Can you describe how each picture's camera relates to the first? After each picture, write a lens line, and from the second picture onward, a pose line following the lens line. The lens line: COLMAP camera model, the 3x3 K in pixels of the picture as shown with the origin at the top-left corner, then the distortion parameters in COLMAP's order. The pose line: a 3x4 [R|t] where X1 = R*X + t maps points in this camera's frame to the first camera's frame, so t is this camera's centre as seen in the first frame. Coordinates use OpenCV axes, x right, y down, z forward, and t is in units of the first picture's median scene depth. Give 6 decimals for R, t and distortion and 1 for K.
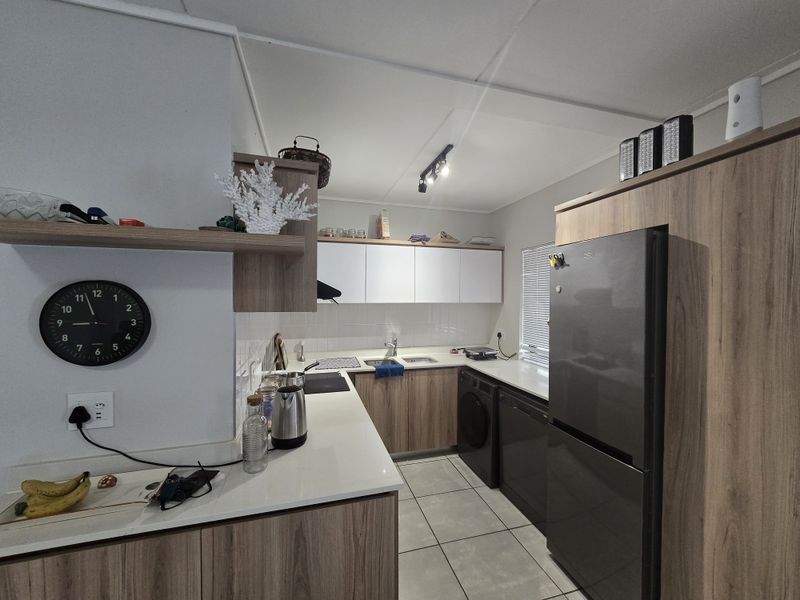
lens RADIAL K [[327.6, 0, 402.9], [0, 327.6, 303.3], [0, 0, 1]] dist [-0.002069, 0.000553]
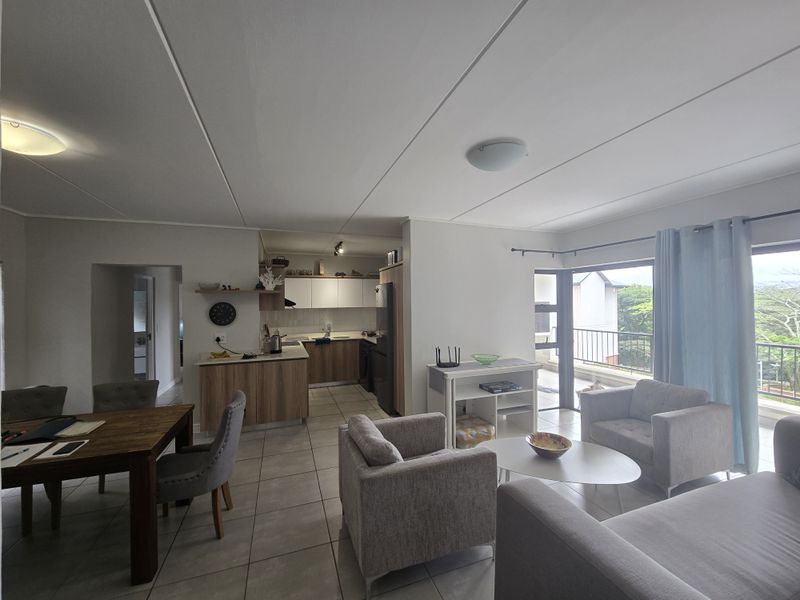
lens RADIAL K [[327.6, 0, 402.9], [0, 327.6, 300.3], [0, 0, 1]] dist [-0.002069, 0.000553]
pose [[0.997027, -0.016498, 0.075263, 0.382702], [0.018487, 0.999496, -0.025820, 0.018038], [-0.074799, 0.027135, 0.996829, -1.337432]]
